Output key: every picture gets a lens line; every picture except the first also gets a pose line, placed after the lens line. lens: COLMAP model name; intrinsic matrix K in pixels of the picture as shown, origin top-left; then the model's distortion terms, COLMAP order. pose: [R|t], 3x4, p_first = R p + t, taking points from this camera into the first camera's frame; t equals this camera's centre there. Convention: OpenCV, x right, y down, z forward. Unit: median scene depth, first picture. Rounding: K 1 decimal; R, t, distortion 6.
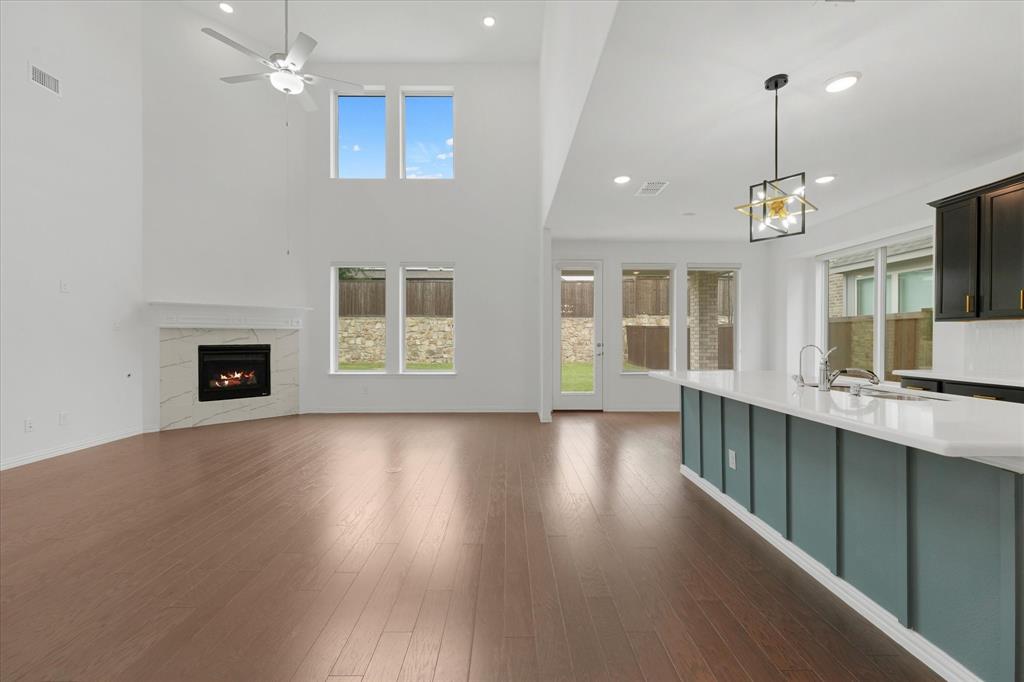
lens RADIAL K [[416.6, 0, 512.0], [0, 416.6, 341.0], [0, 0, 1]] dist [-0.000147, -0.000130]
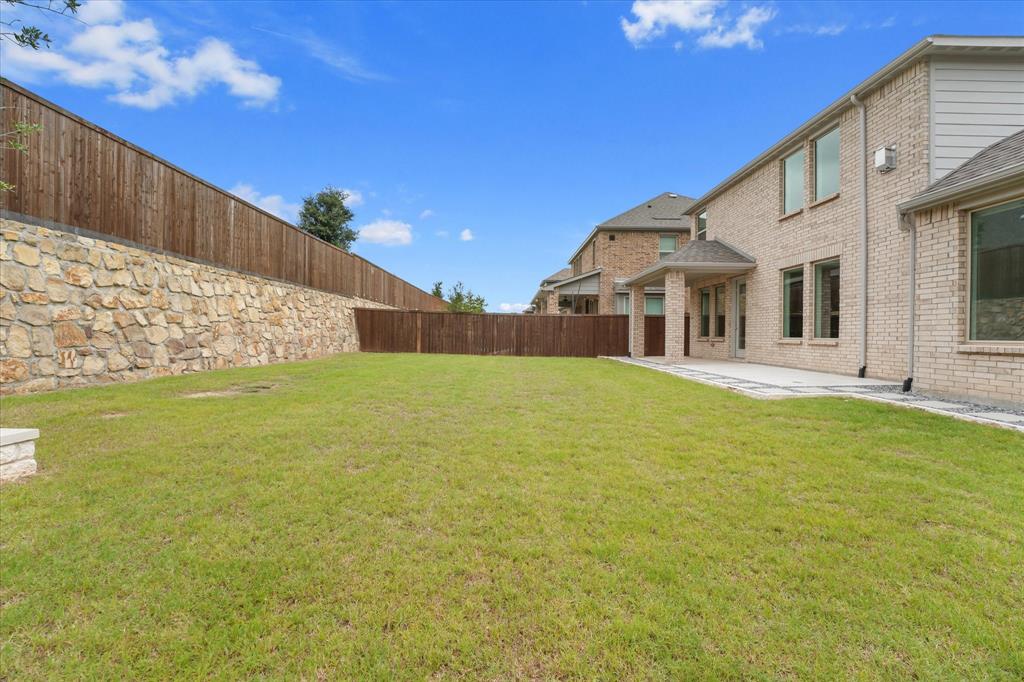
lens RADIAL K [[423.8, 0, 510.5], [0, 423.8, 336.0], [0, 0, 1]] dist [0.000055, -0.000070]
pose [[0.005637, -0.004196, 0.999975, -1.791457], [-0.005106, 0.999978, 0.004225, 0.045799], [-0.999971, -0.005130, 0.005615, 2.088705]]
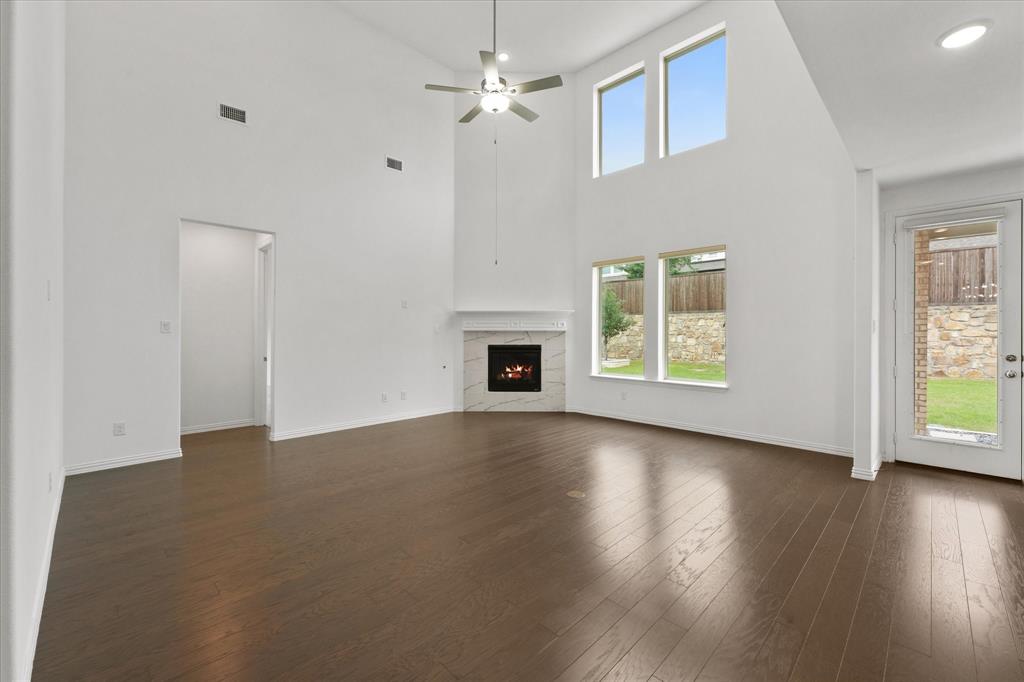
lens RADIAL K [[423.8, 0, 510.5], [0, 423.8, 336.0], [0, 0, 1]] dist [0.000055, -0.000070]
pose [[0.698929, 0.005710, -0.715168, 0.155920], [-0.007165, 0.999974, 0.000981, -0.015445], [0.715155, 0.004439, 0.698952, 0.159915]]
